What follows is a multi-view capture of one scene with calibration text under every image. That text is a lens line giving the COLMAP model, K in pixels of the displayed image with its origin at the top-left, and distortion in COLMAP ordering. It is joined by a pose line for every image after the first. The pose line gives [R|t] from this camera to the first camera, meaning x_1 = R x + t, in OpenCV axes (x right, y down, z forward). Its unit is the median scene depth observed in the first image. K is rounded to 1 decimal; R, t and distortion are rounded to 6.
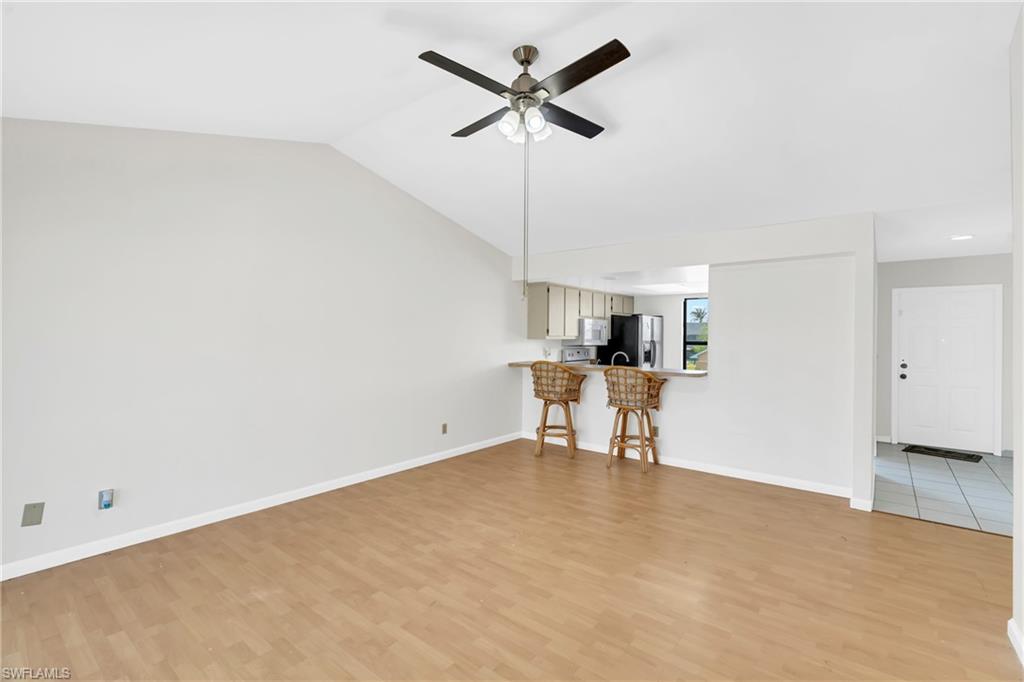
lens RADIAL K [[462.0, 0, 506.5], [0, 462.0, 335.4], [0, 0, 1]] dist [-0.015212, 0.007920]
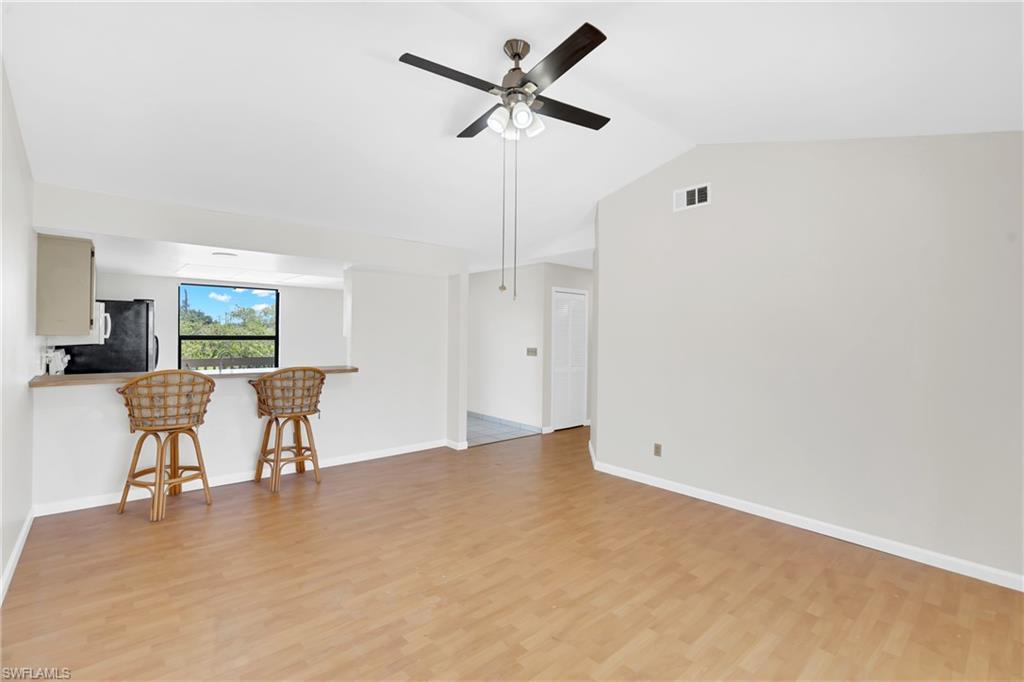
lens RADIAL K [[462.0, 0, 506.5], [0, 462.0, 335.4], [0, 0, 1]] dist [-0.015212, 0.007920]
pose [[0.170145, -0.009530, 0.985373, -0.521107], [-0.010722, 0.999876, 0.011522, -0.005801], [-0.985361, -0.012525, 0.170021, 0.475300]]
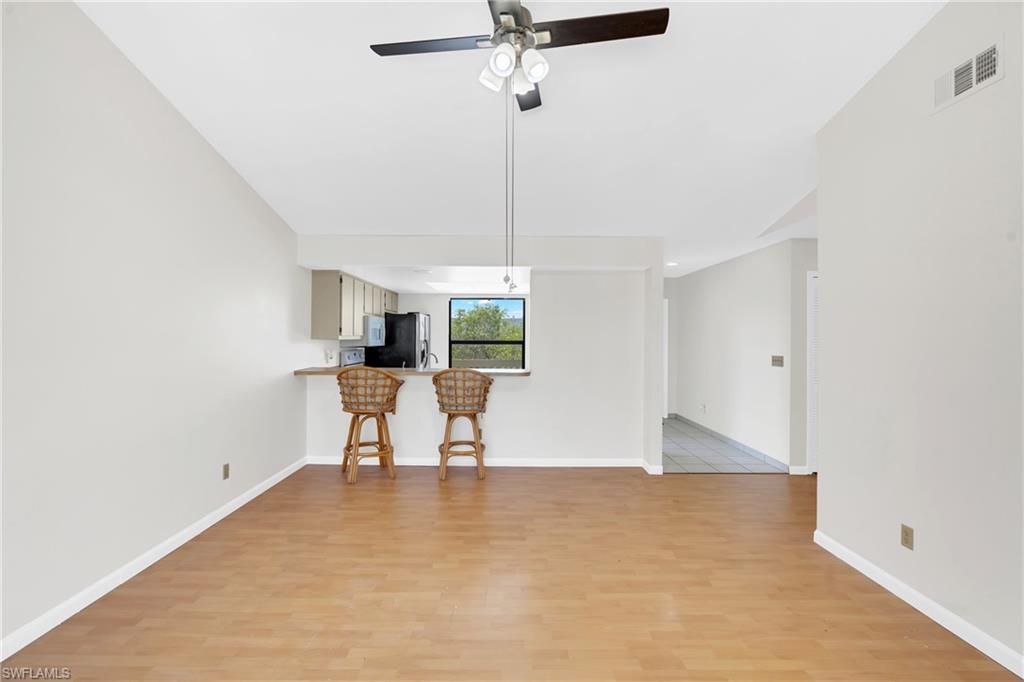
lens RADIAL K [[462.0, 0, 506.5], [0, 462.0, 335.4], [0, 0, 1]] dist [-0.015212, 0.007920]
pose [[0.774715, -0.002952, 0.632303, -0.260881], [0.000667, 0.999992, 0.003852, -0.003040], [-0.632310, -0.002563, 0.774712, 0.222667]]
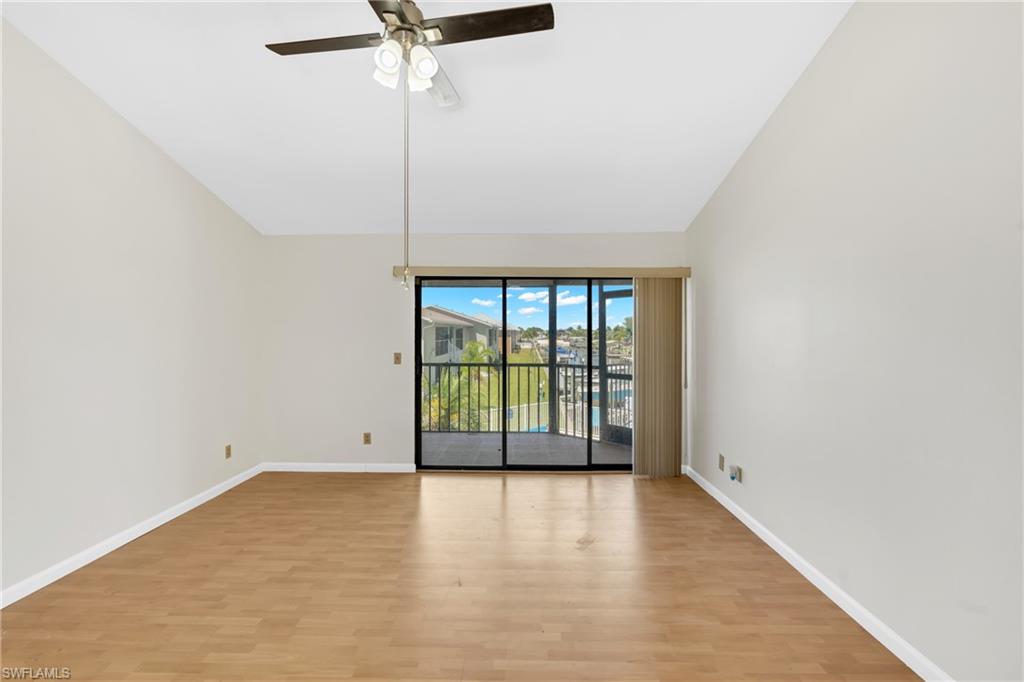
lens RADIAL K [[473.2, 0, 511.0], [0, 473.2, 329.4], [0, 0, 1]] dist [-0.003452, 0.000412]
pose [[-0.793827, -0.015122, -0.607956, 0.214347], [-0.009136, 0.999875, -0.012942, -0.000354], [0.608075, -0.004719, -0.793866, 0.976866]]
